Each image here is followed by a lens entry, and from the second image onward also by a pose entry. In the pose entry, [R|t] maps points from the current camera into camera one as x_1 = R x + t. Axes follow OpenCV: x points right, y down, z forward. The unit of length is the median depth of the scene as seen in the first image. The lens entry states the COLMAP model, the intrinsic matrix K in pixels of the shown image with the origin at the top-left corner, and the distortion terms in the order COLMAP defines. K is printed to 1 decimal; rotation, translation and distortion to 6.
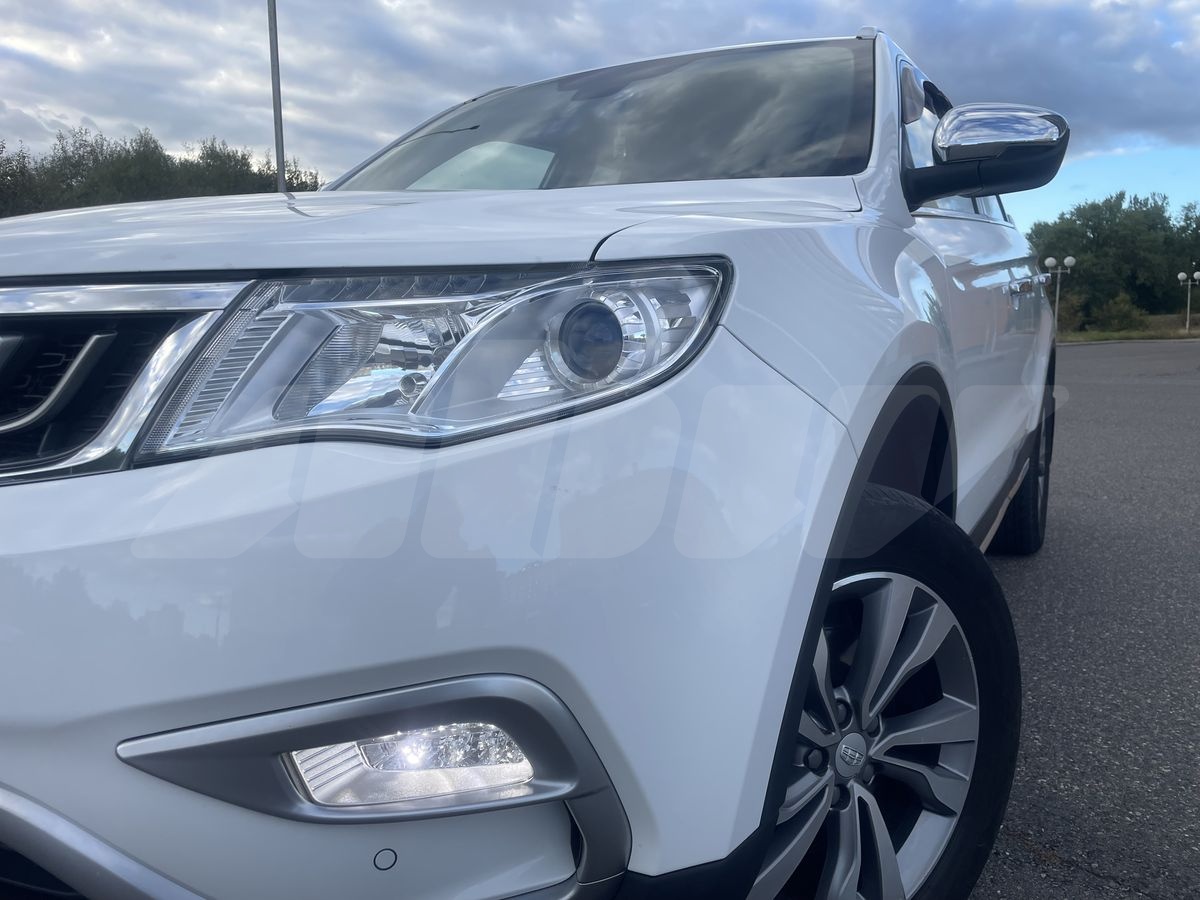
lens RADIAL K [[895.0, 0, 605.2], [0, 895.0, 422.5], [0, 0, 1]] dist [0.091948, -0.112700]
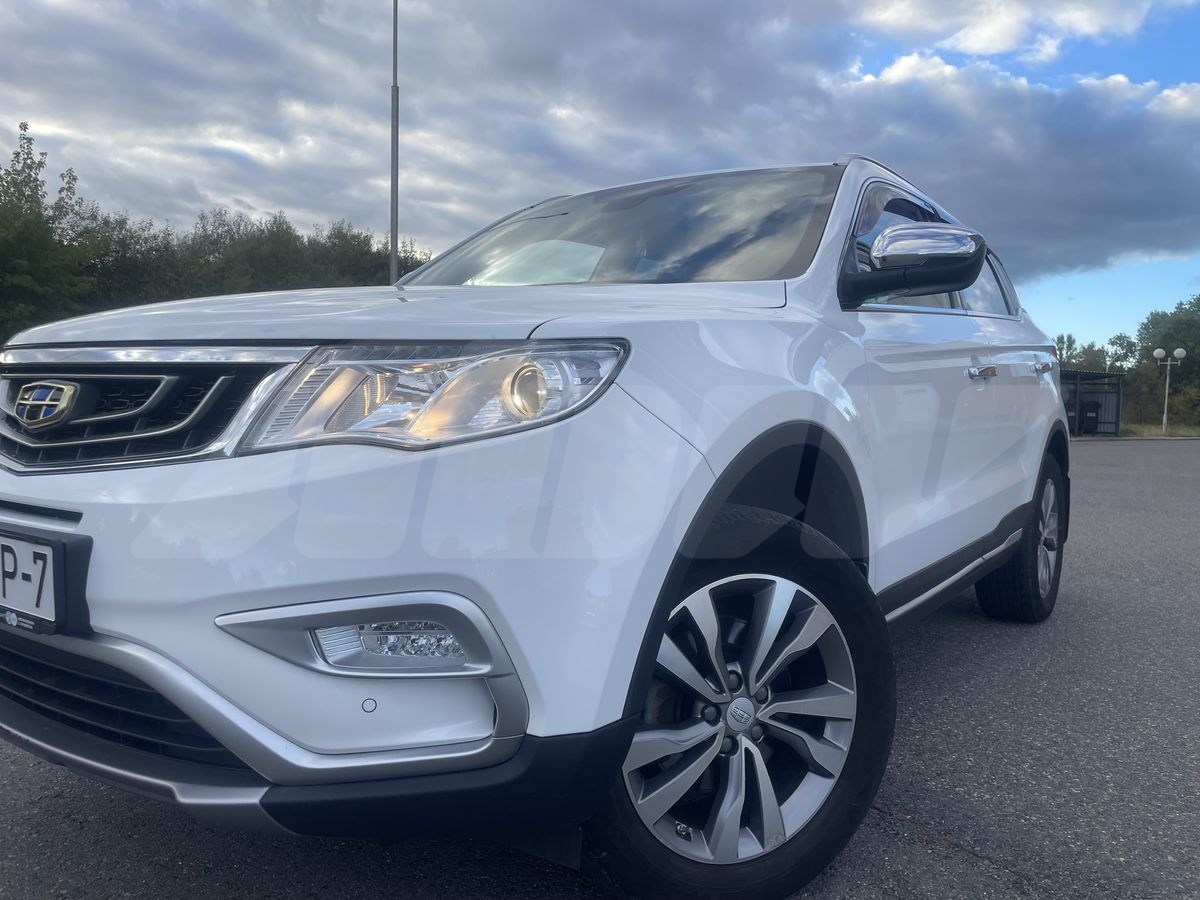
lens RADIAL K [[895.0, 0, 605.2], [0, 895.0, 438.2], [0, 0, 1]] dist [0.091948, -0.112700]
pose [[0.992977, 0.038626, -0.111825, 0.205850], [-0.046004, 0.996878, -0.064173, 0.058458], [0.108997, 0.068867, 0.991654, -0.353894]]
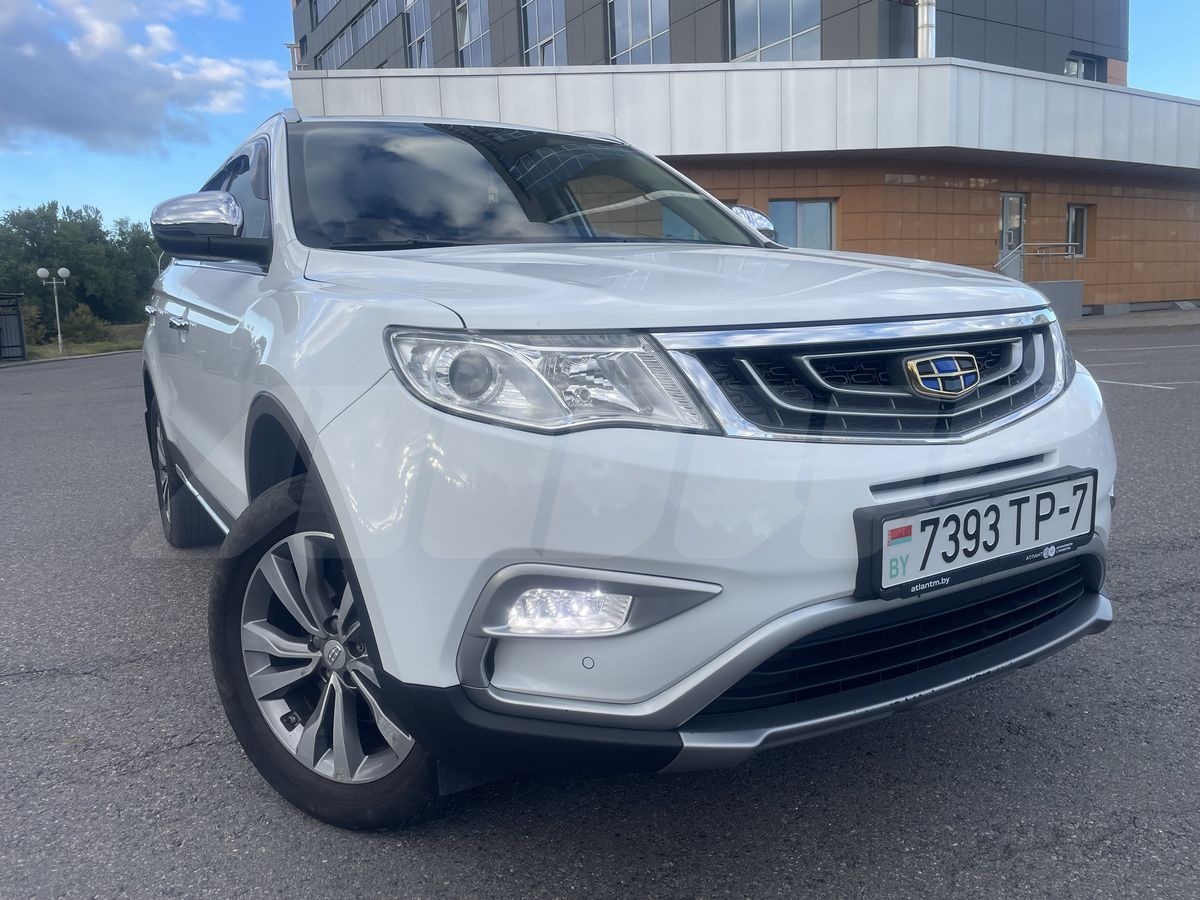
lens RADIAL K [[895.0, 0, 602.4], [0, 895.0, 444.8], [0, 0, 1]] dist [0.091948, -0.112700]
pose [[0.505820, -0.135972, 0.851855, -1.945855], [0.125981, 0.988556, 0.082986, -0.094725], [-0.853390, 0.065342, 0.517162, 0.507128]]
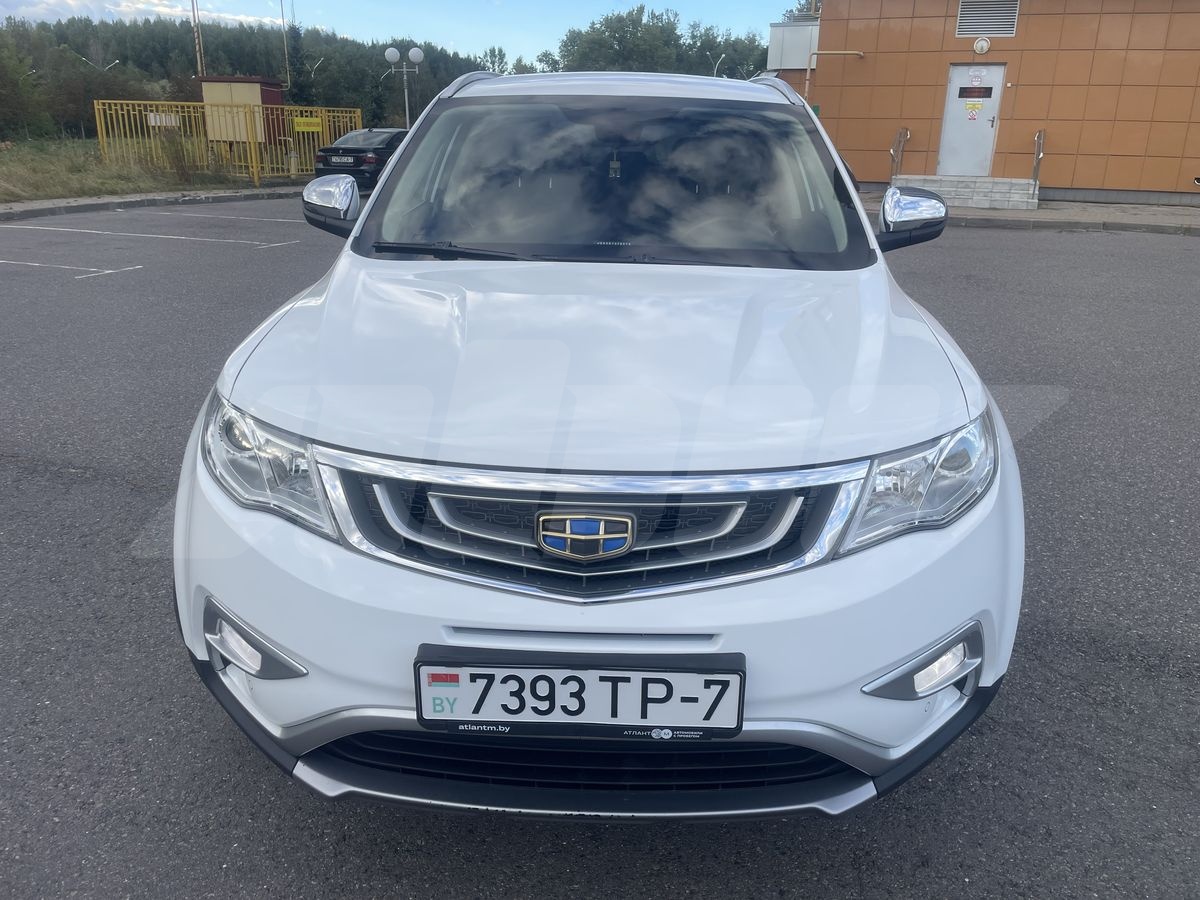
lens RADIAL K [[895.0, 0, 603.1], [0, 895.0, 437.7], [0, 0, 1]] dist [0.091948, -0.112700]
pose [[0.891679, -0.120064, 0.436455, -1.143046], [0.018954, 0.973241, 0.229004, -0.433012], [-0.452271, -0.195926, 0.870094, -0.300539]]
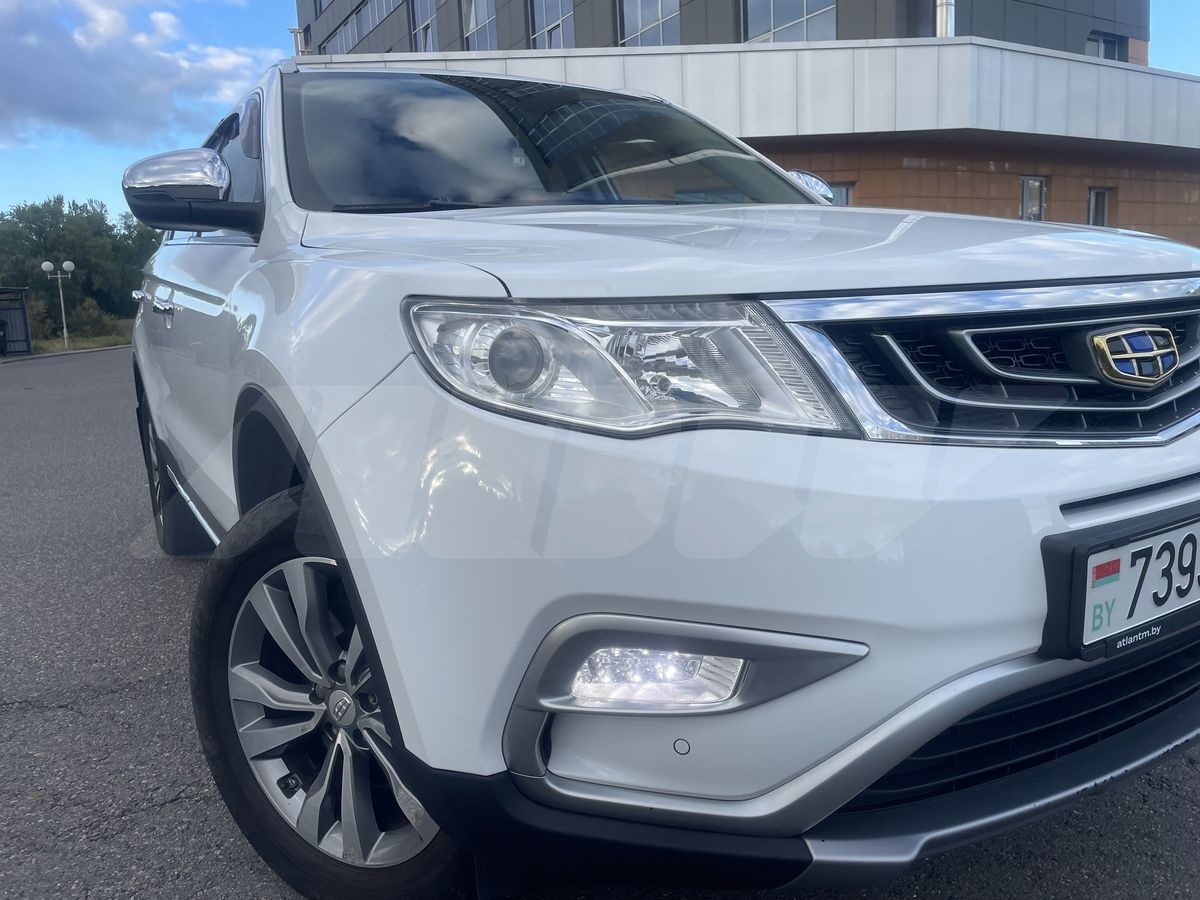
lens RADIAL K [[895.0, 0, 603.4], [0, 895.0, 450.0], [0, 0, 1]] dist [0.091948, -0.112700]
pose [[0.511288, -0.151952, 0.845869, -1.742758], [0.132480, 0.986416, 0.097122, -0.095623], [-0.849137, 0.062403, 0.524473, 0.720544]]
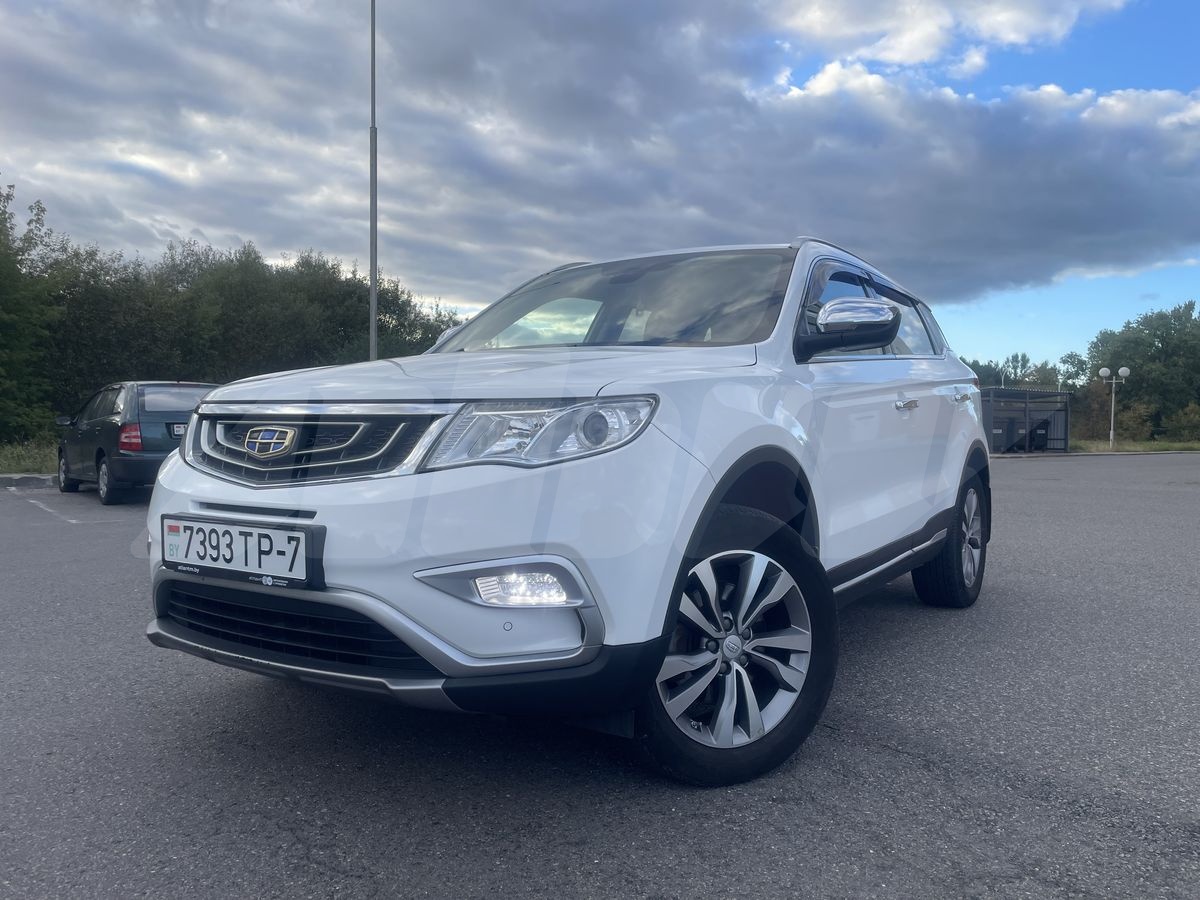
lens RADIAL K [[895.0, 0, 601.7], [0, 895.0, 443.9], [0, 0, 1]] dist [0.091948, -0.112700]
pose [[0.996664, 0.022963, -0.078315, 0.132799], [-0.029558, 0.996016, -0.084128, 0.104957], [0.076071, 0.086162, 0.993373, -0.963728]]
